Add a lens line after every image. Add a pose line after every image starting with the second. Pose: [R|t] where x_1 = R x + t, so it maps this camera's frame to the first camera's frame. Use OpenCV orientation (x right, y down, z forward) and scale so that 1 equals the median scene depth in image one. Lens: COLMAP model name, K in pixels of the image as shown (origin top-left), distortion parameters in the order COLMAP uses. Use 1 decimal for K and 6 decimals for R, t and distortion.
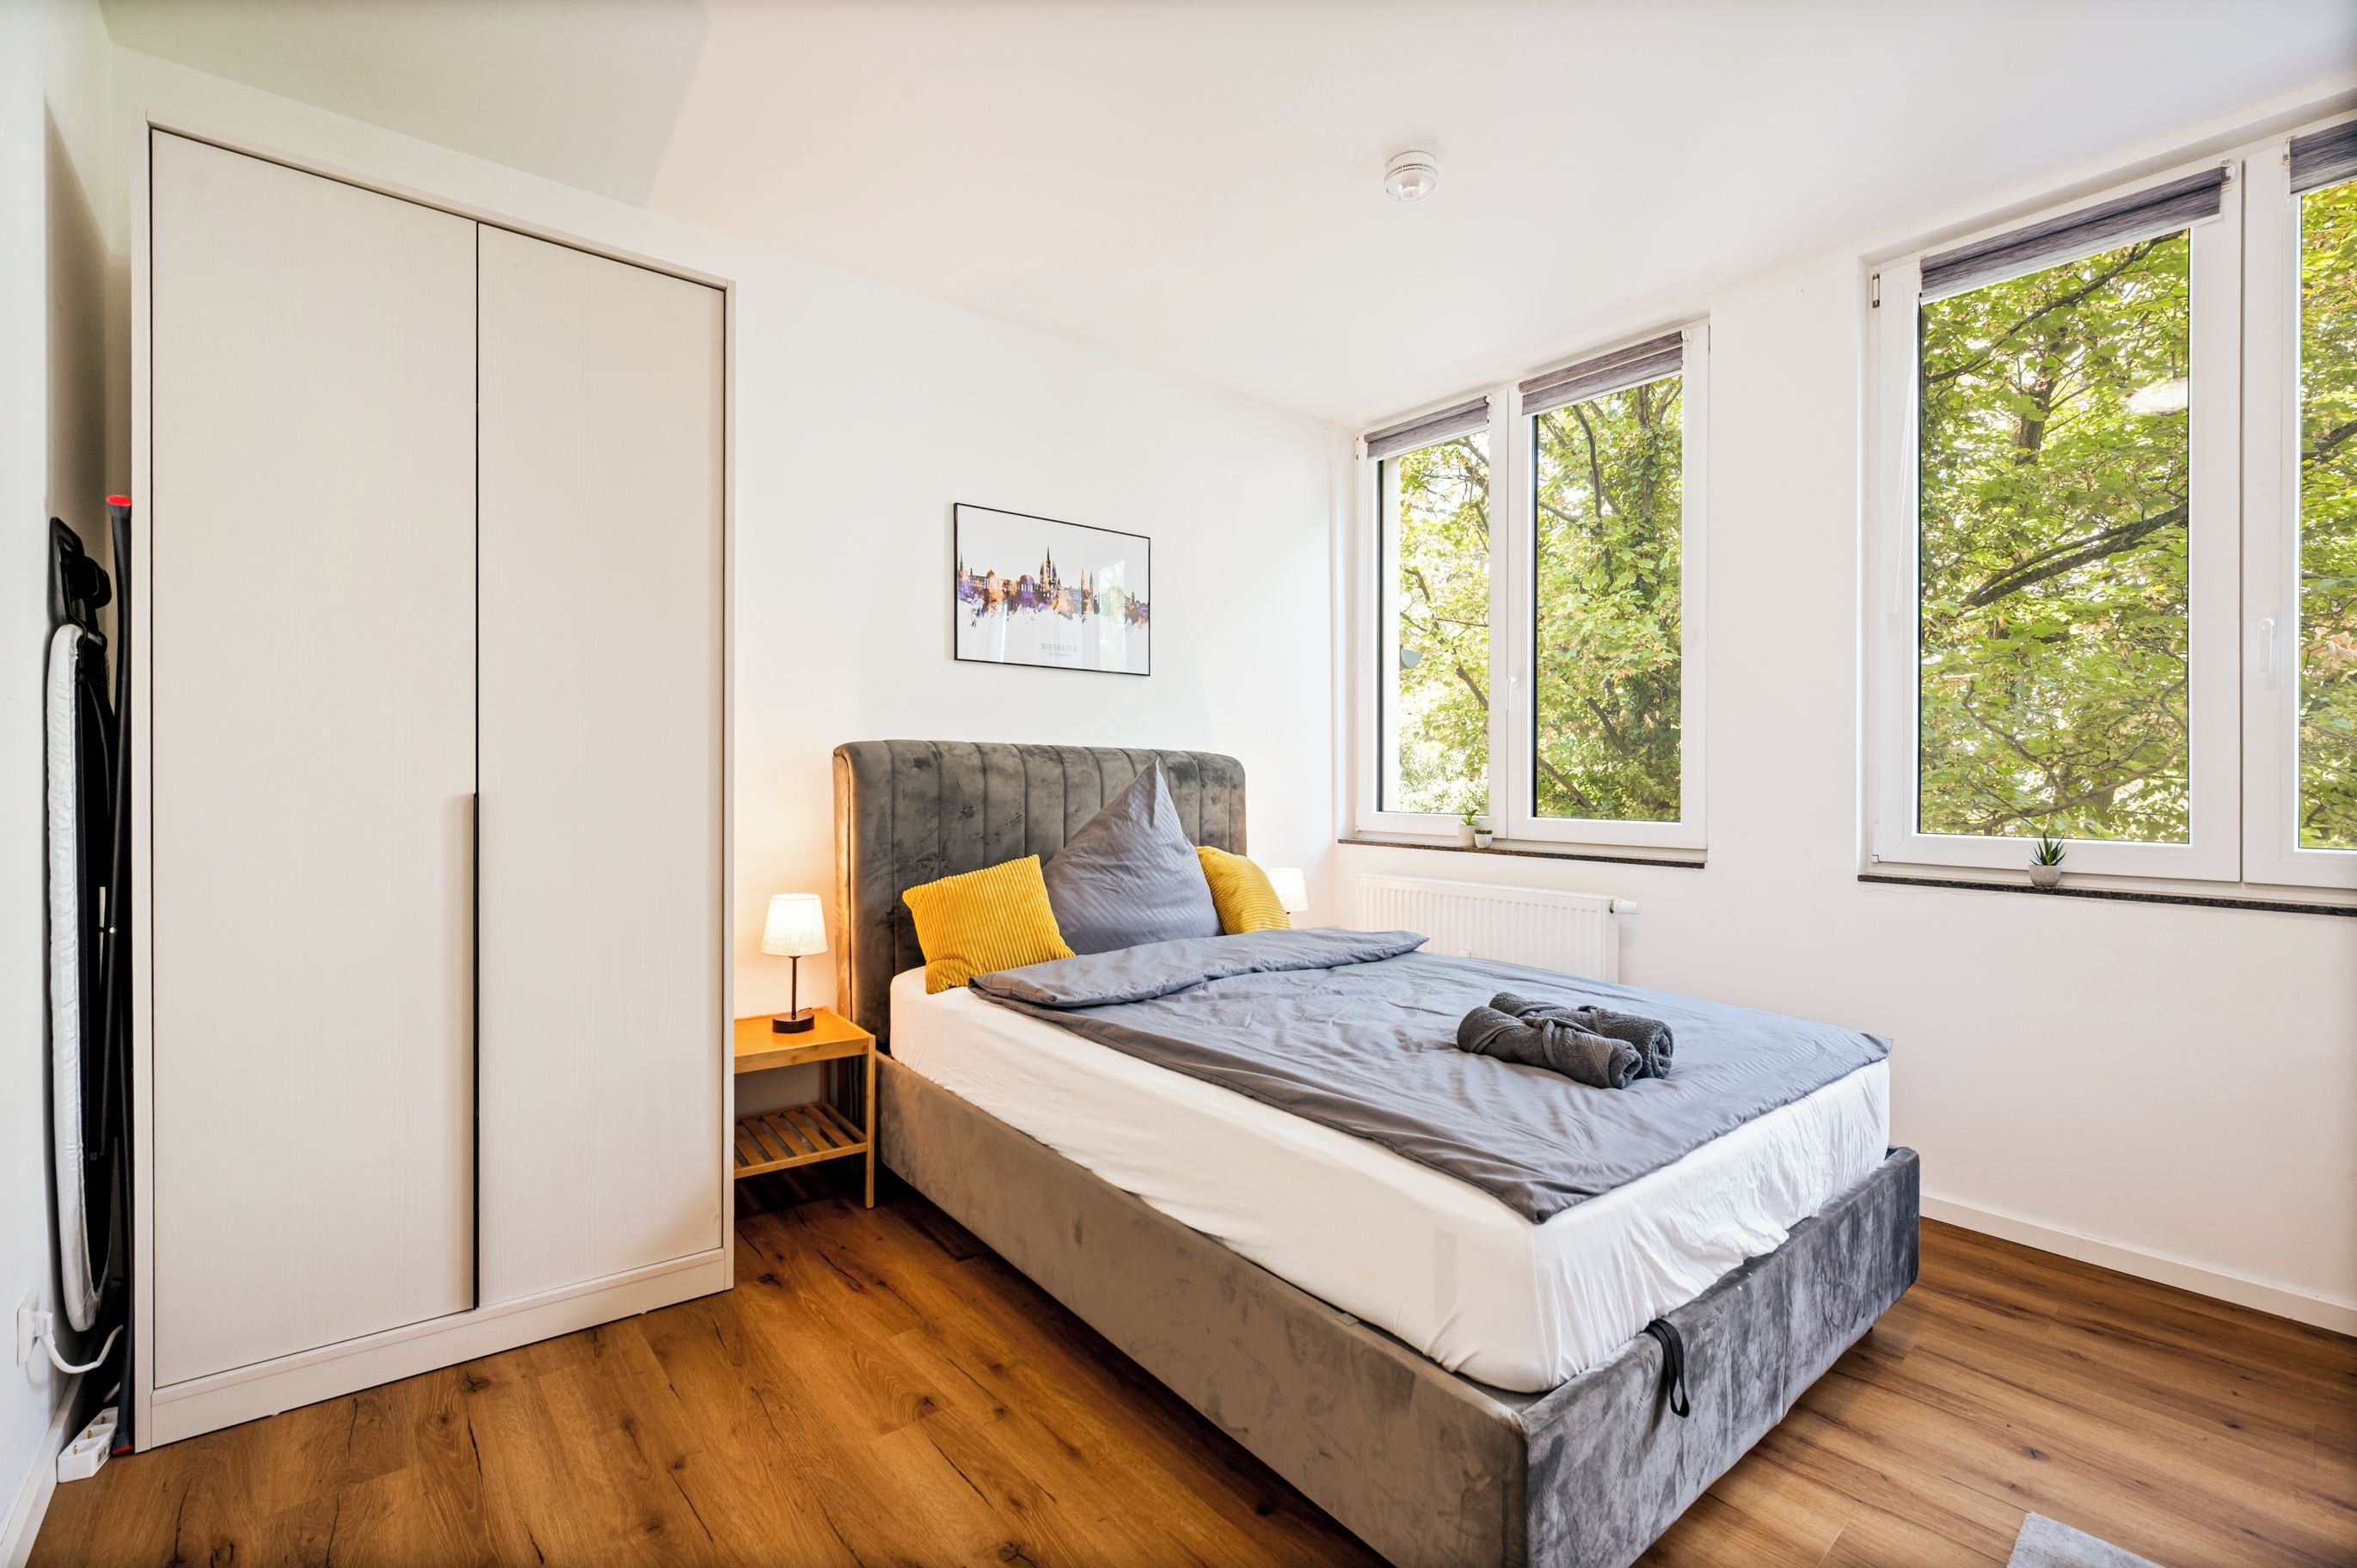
lens RADIAL K [[1010.7, 0, 1160.5], [0, 1010.7, 779.5], [0, 0, 1]] dist [-0.000876, 0.000217]
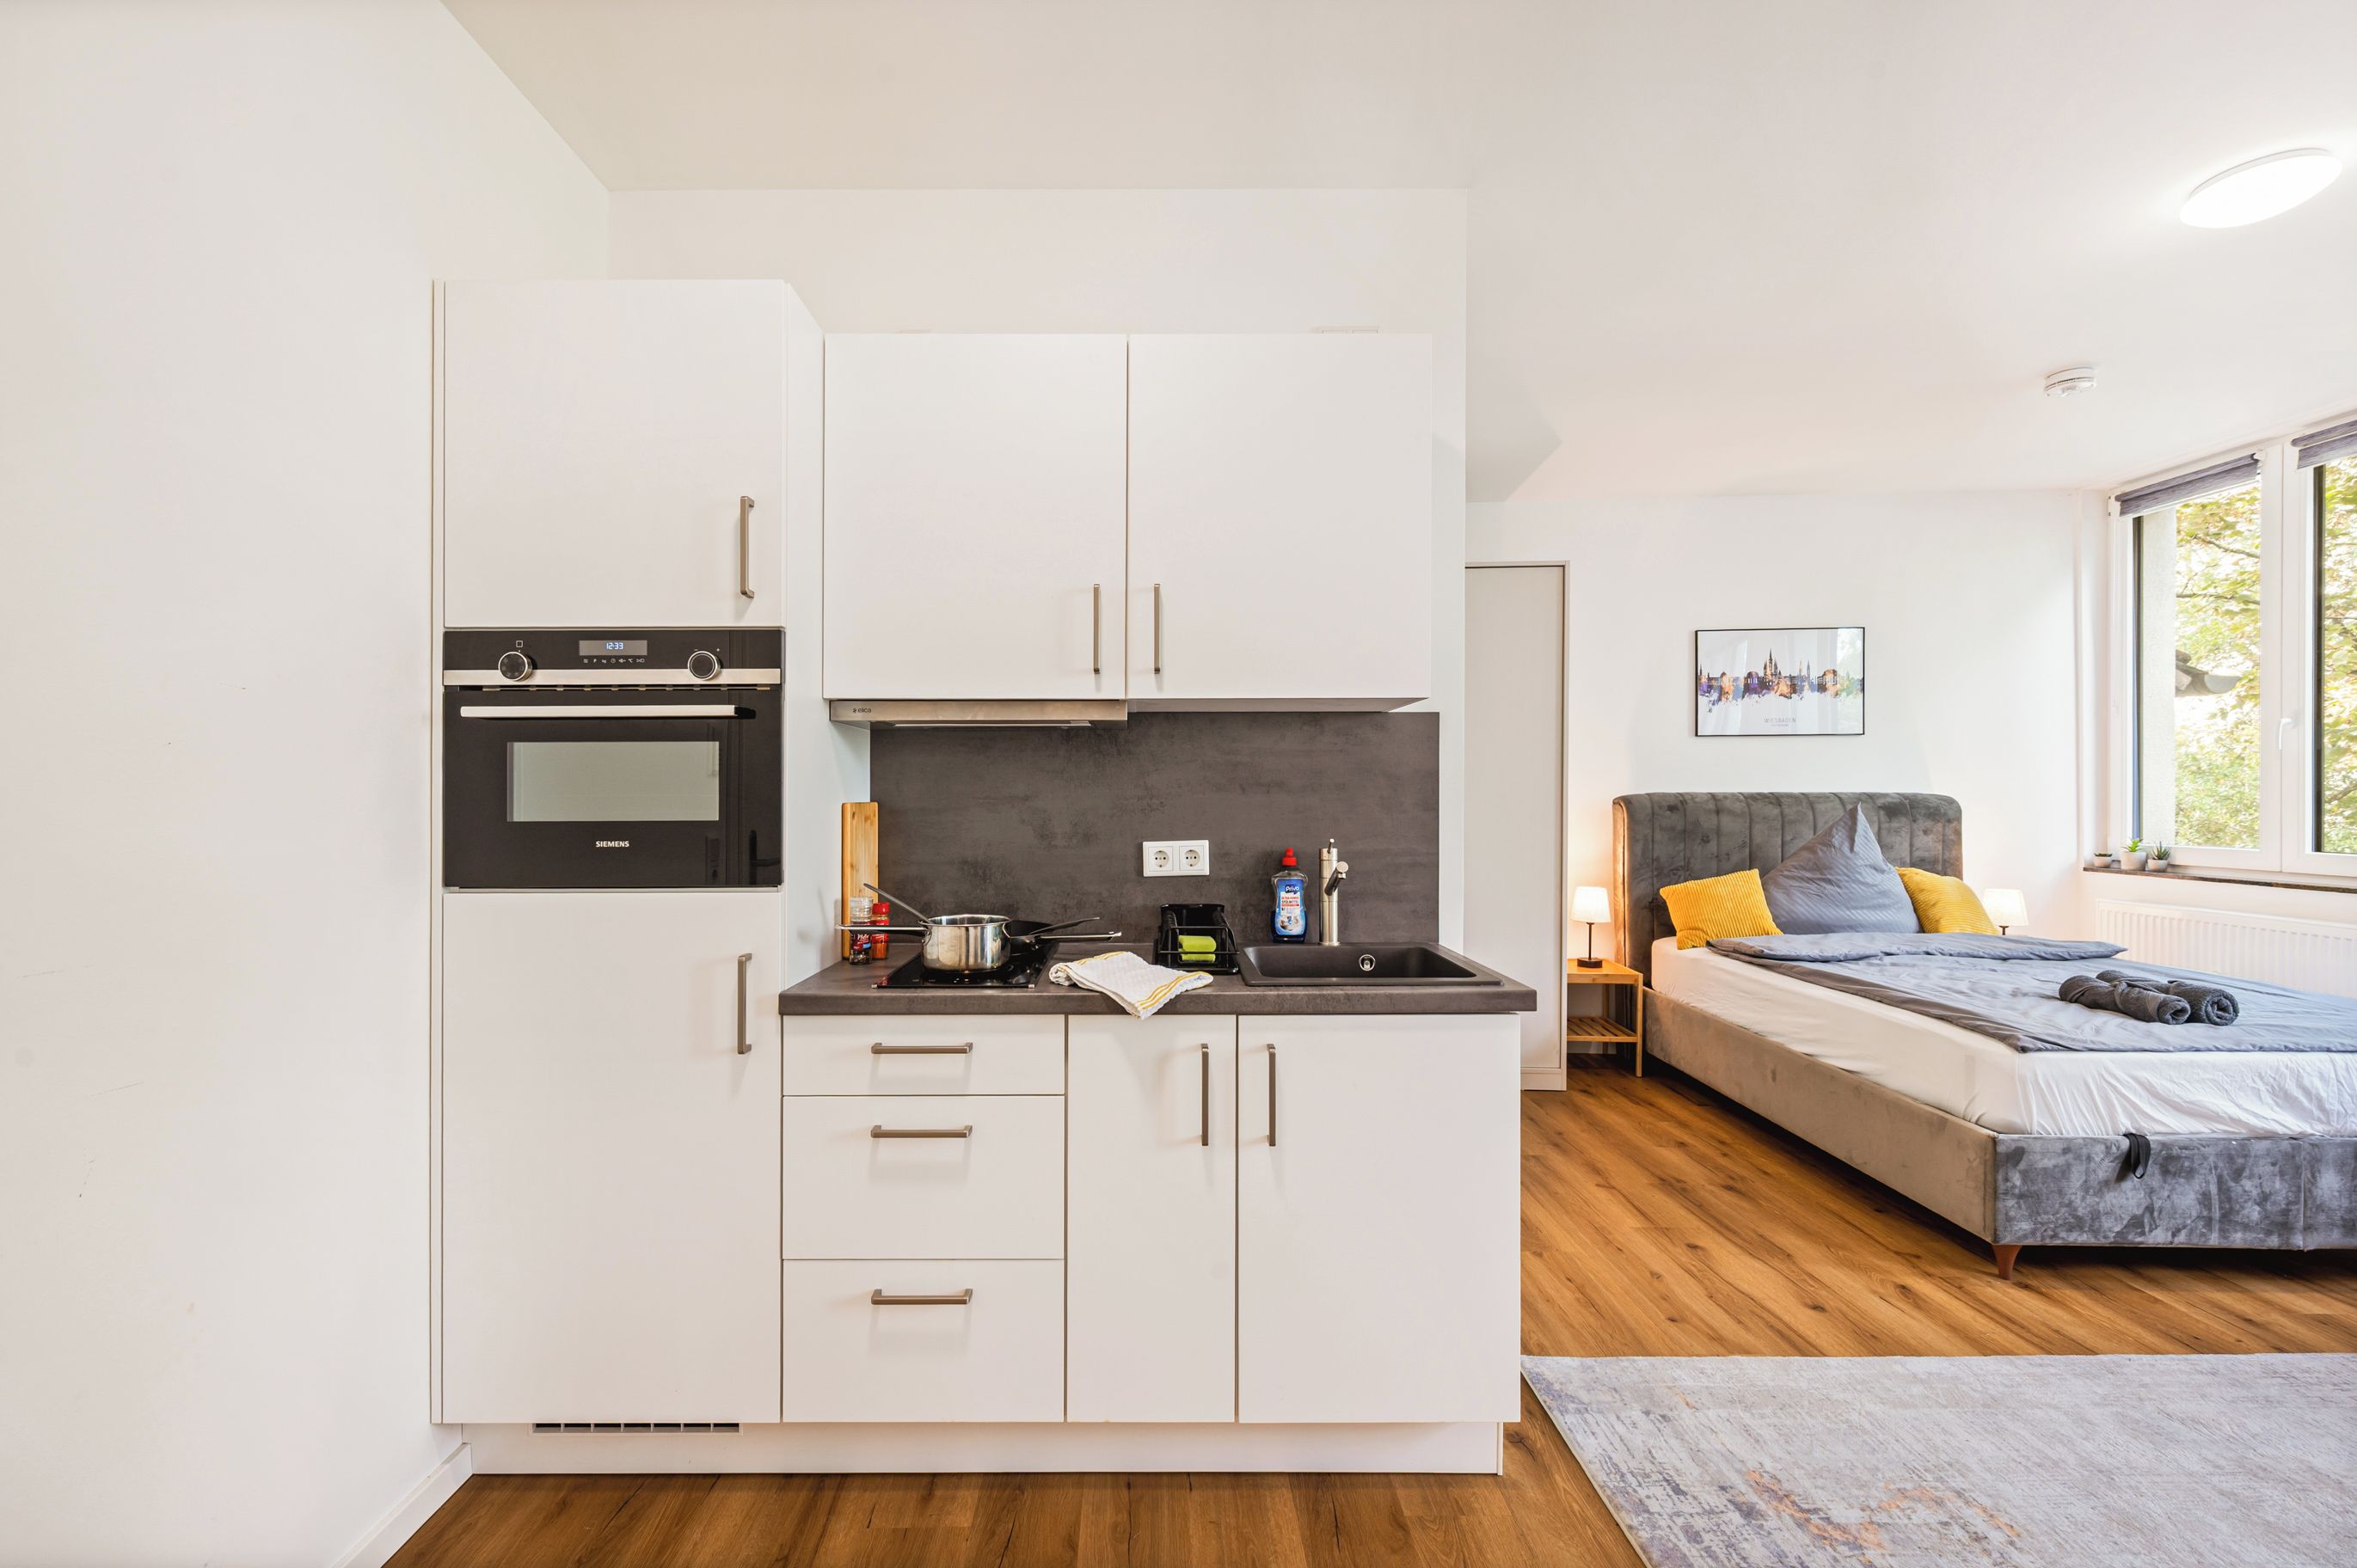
lens RADIAL K [[1010.7, 0, 1148.0], [0, 1010.7, 812.1], [0, 0, 1]] dist [-0.000876, 0.000217]
pose [[0.768735, 0.000510, -0.639567, 0.153635], [0.008963, 0.999893, 0.011570, -0.038059], [0.639504, -0.014627, 0.768648, -0.789145]]
